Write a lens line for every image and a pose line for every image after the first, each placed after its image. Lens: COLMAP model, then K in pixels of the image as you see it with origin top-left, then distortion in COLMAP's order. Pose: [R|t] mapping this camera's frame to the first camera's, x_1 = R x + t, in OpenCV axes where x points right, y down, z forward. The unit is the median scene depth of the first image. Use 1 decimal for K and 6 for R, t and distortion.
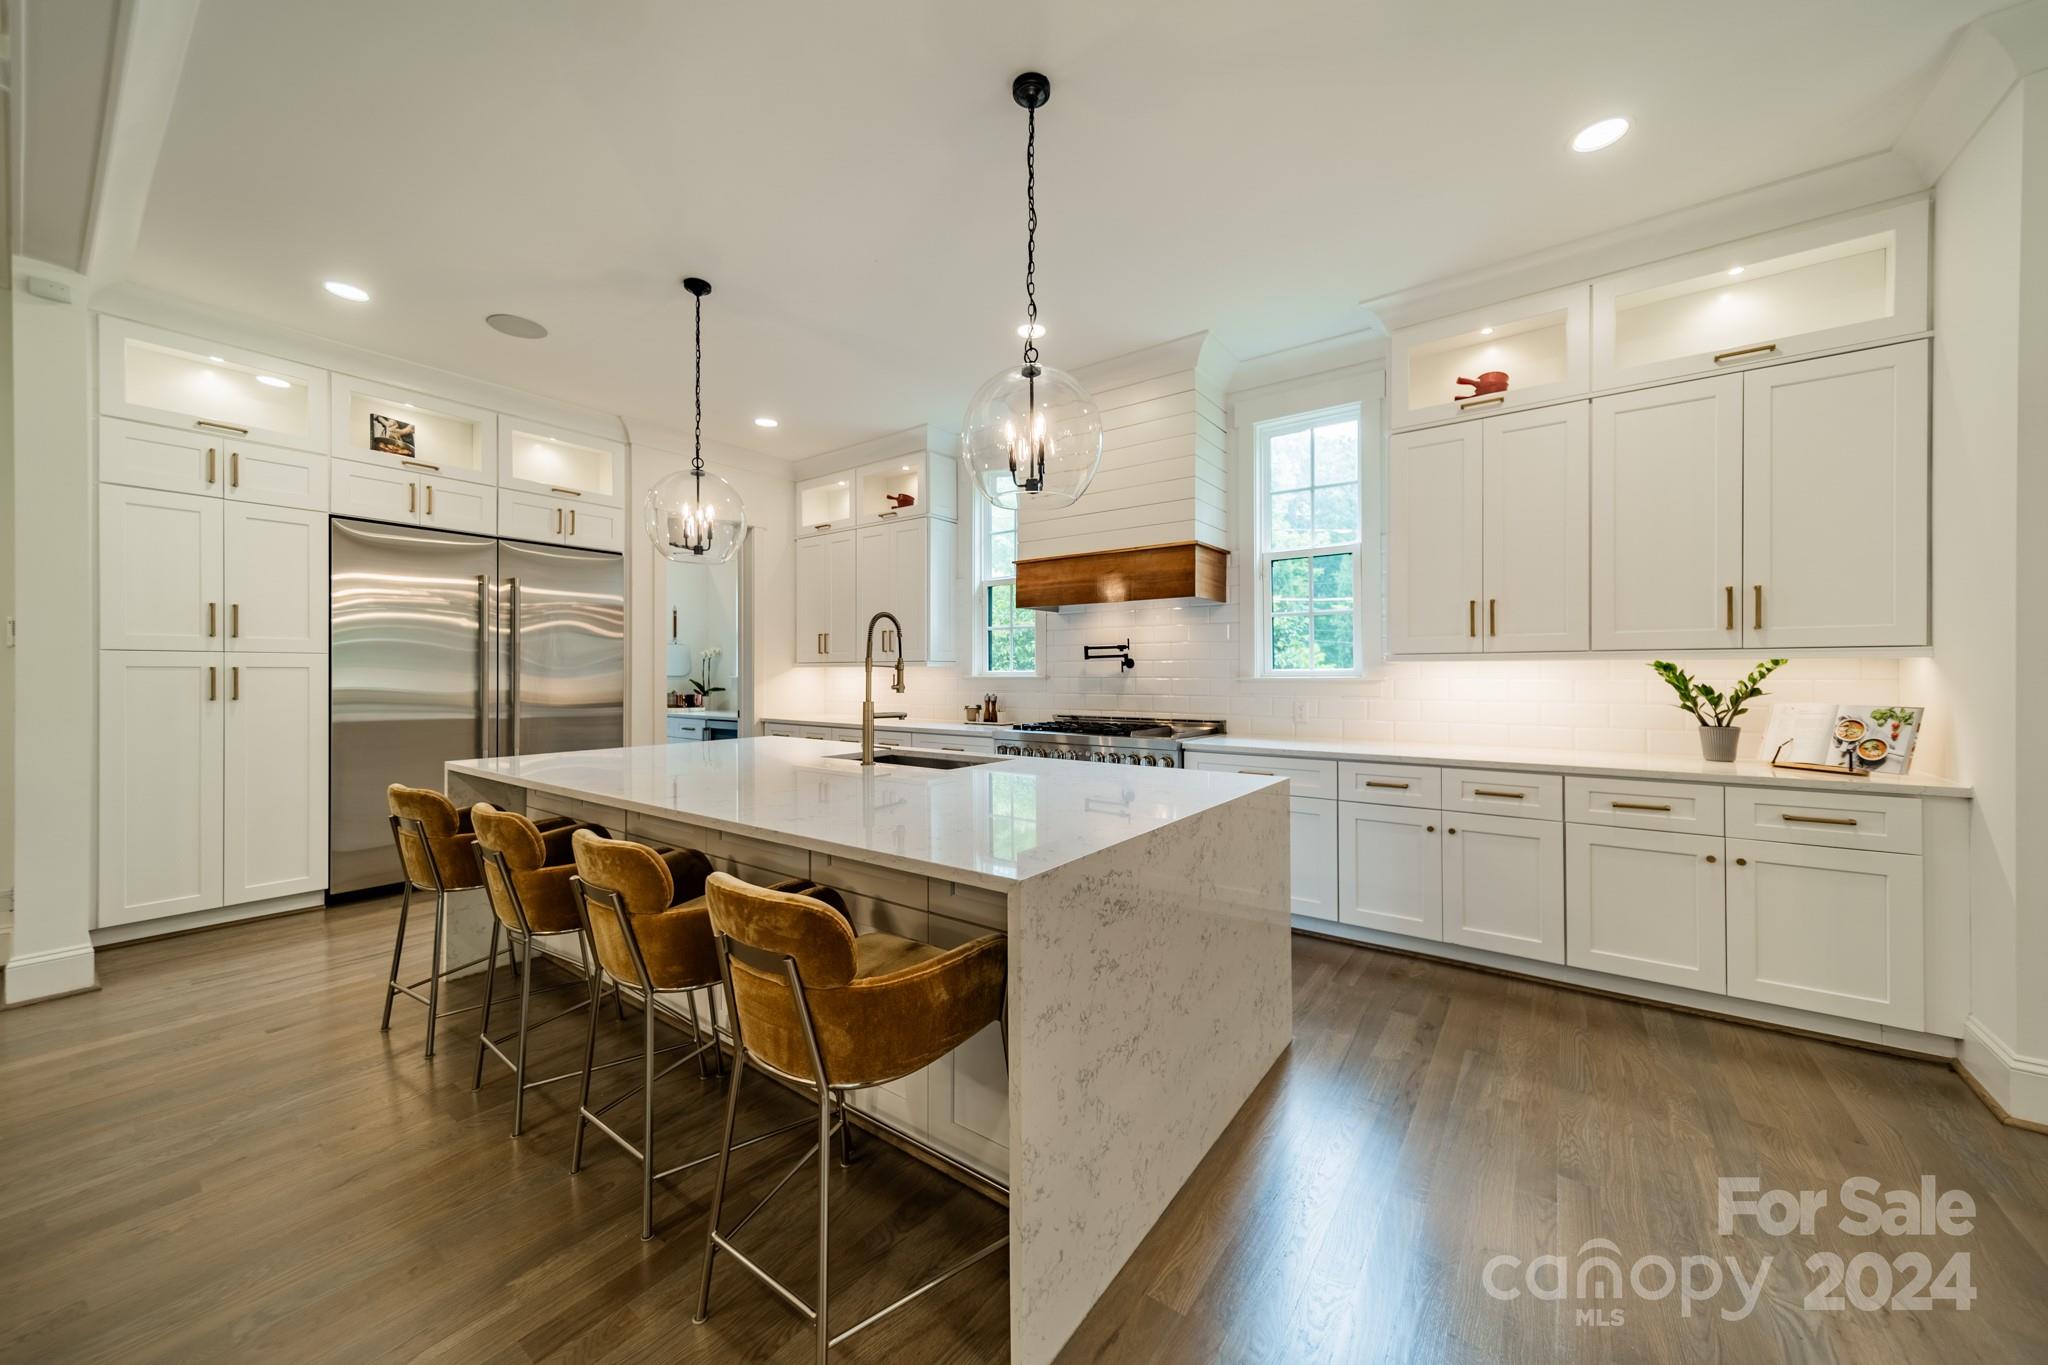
lens RADIAL K [[732.9, 0, 1028.8], [0, 732.9, 671.7], [0, 0, 1]] dist [0.010052, -0.000325]
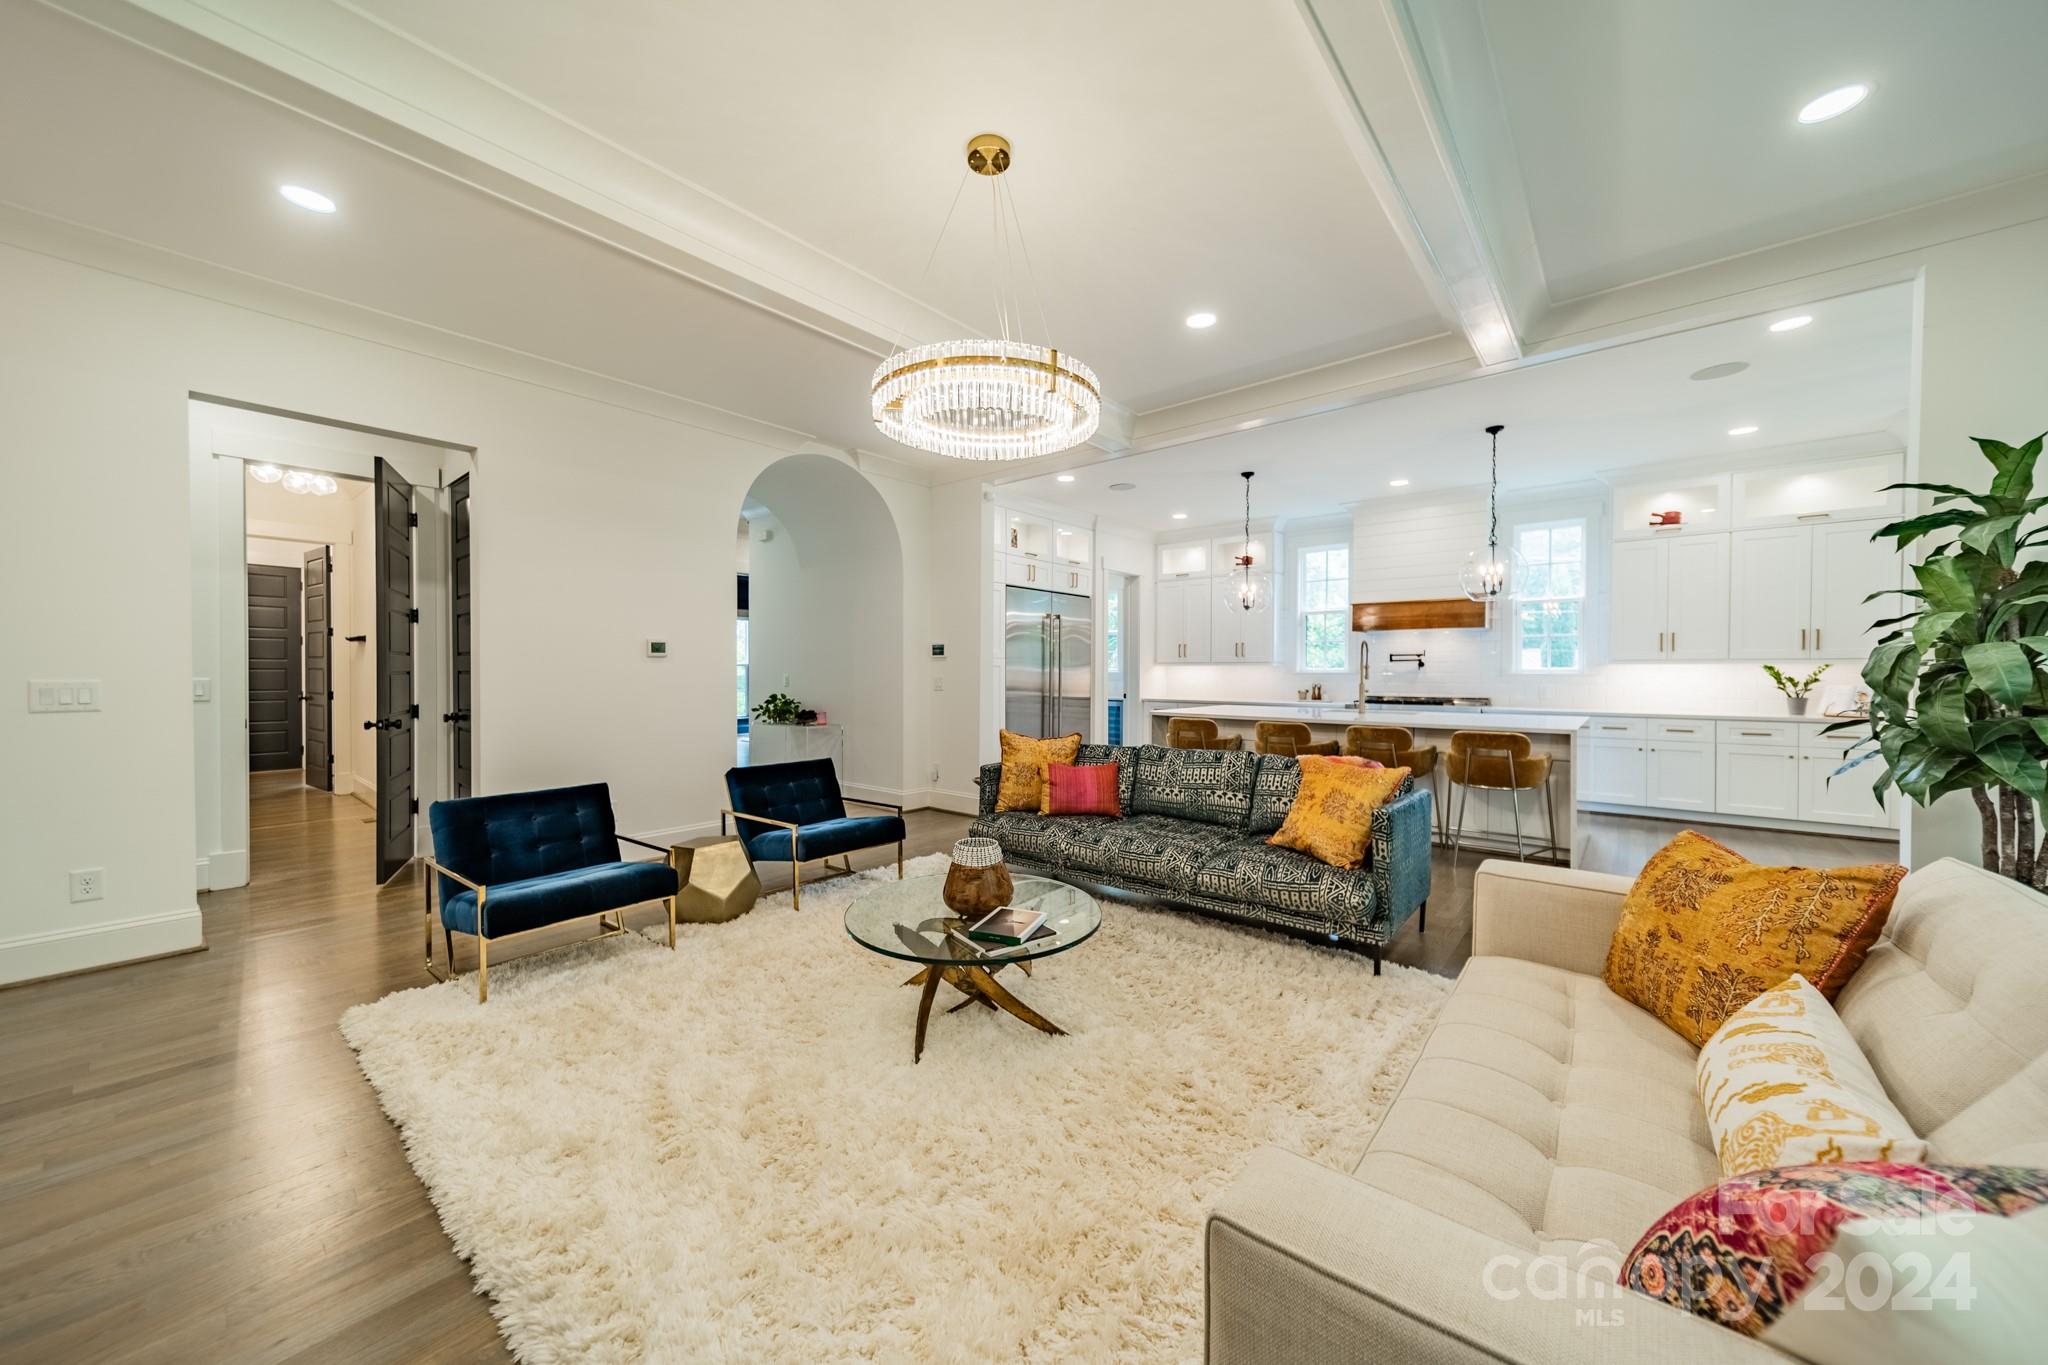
lens RADIAL K [[732.9, 0, 1022.2], [0, 732.9, 679.7], [0, 0, 1]] dist [0.010052, -0.000325]
pose [[0.998073, 0.004275, -0.061907, -0.945780], [-0.003441, 0.999902, 0.013567, 0.005687], [0.061959, -0.013328, 0.997990, -1.032232]]
